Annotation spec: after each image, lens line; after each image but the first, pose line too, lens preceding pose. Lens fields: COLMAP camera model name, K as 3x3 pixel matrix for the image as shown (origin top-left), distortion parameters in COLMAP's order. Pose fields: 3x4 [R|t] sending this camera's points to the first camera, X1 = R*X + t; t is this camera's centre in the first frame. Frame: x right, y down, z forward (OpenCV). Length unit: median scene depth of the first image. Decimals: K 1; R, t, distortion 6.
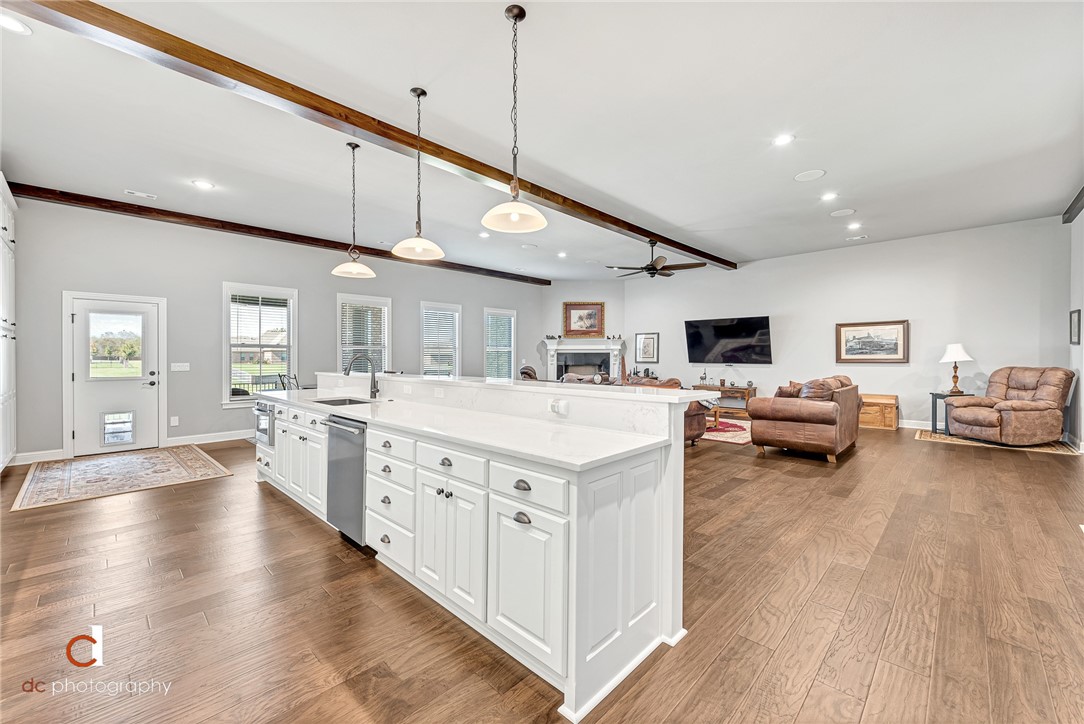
lens RADIAL K [[429.6, 0, 541.6], [0, 429.6, 358.7], [0, 0, 1]] dist [0.004385, -0.001385]
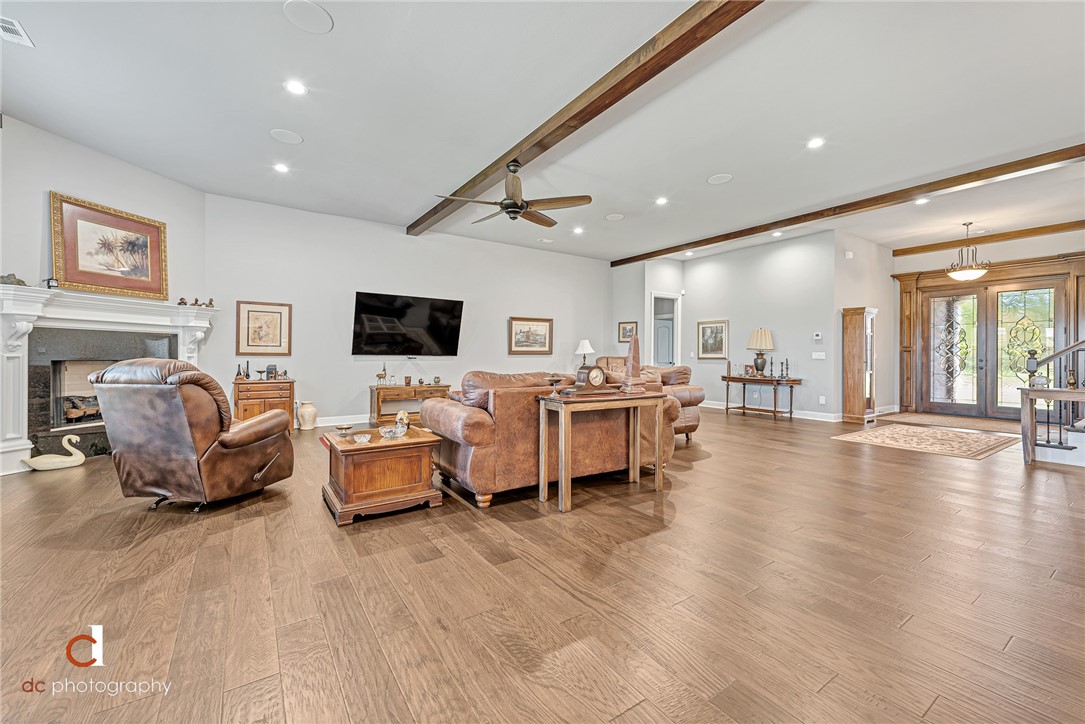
lens RADIAL K [[430.0, 0, 532.1], [0, 430.0, 354.1], [0, 0, 1]] dist [0.004385, -0.001385]
pose [[0.212547, 0.003813, 0.977143, -0.237154], [-0.003678, 0.999988, -0.003102, 0.008674], [-0.977144, -0.002935, 0.212559, 0.548302]]
